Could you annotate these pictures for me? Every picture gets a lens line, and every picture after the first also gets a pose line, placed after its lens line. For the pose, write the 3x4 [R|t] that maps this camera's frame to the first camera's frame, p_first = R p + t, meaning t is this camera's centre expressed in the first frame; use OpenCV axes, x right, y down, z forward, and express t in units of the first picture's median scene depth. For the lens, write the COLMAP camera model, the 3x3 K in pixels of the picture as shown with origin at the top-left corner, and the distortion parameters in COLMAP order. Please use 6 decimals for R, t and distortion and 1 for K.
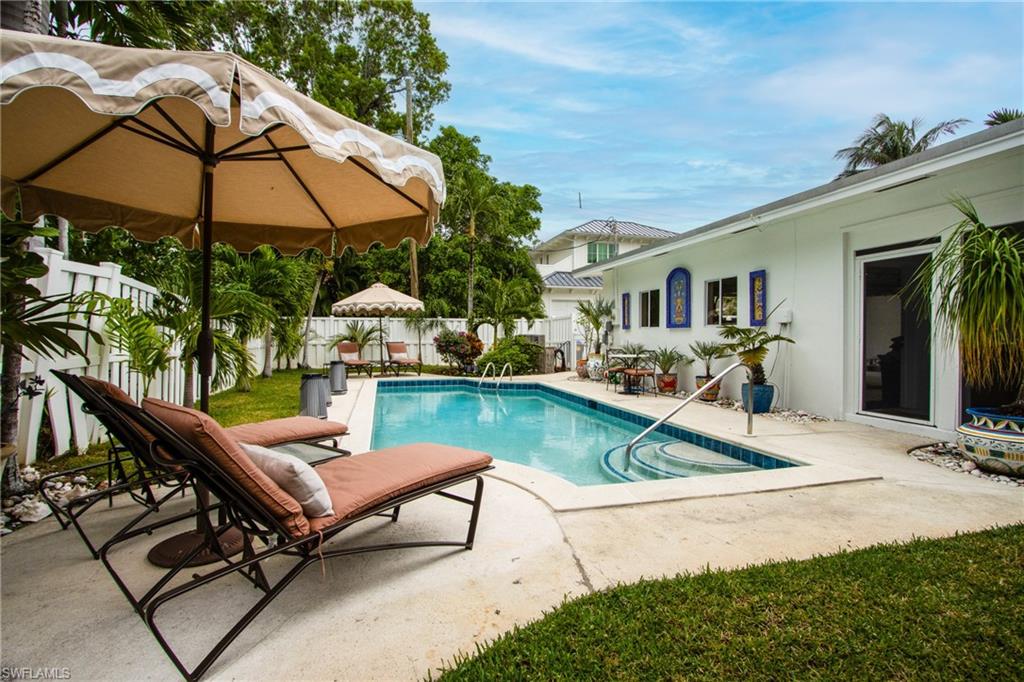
lens RADIAL K [[482.0, 0, 518.7], [0, 482.0, 338.2], [0, 0, 1]] dist [-0.011266, -0.000083]
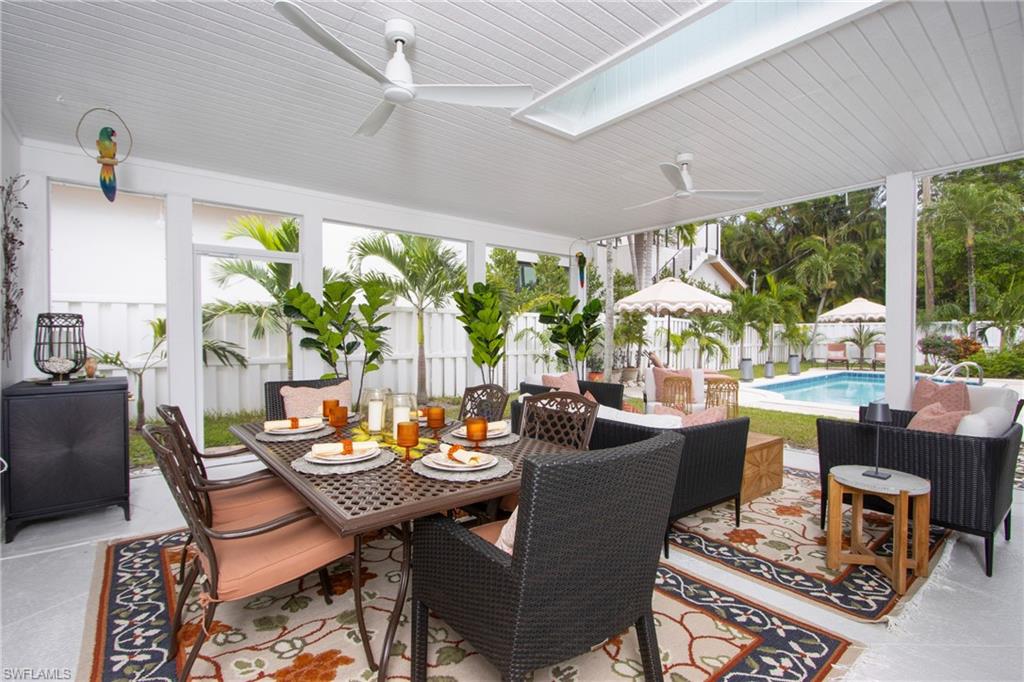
lens RADIAL K [[482.0, 0, 504.3], [0, 482.0, 342.6], [0, 0, 1]] dist [-0.011266, -0.000083]
pose [[0.399629, 0.017582, -0.916508, 0.530673], [-0.003397, 0.999838, 0.017699, -0.014040], [0.916671, -0.003960, 0.399624, -0.406219]]
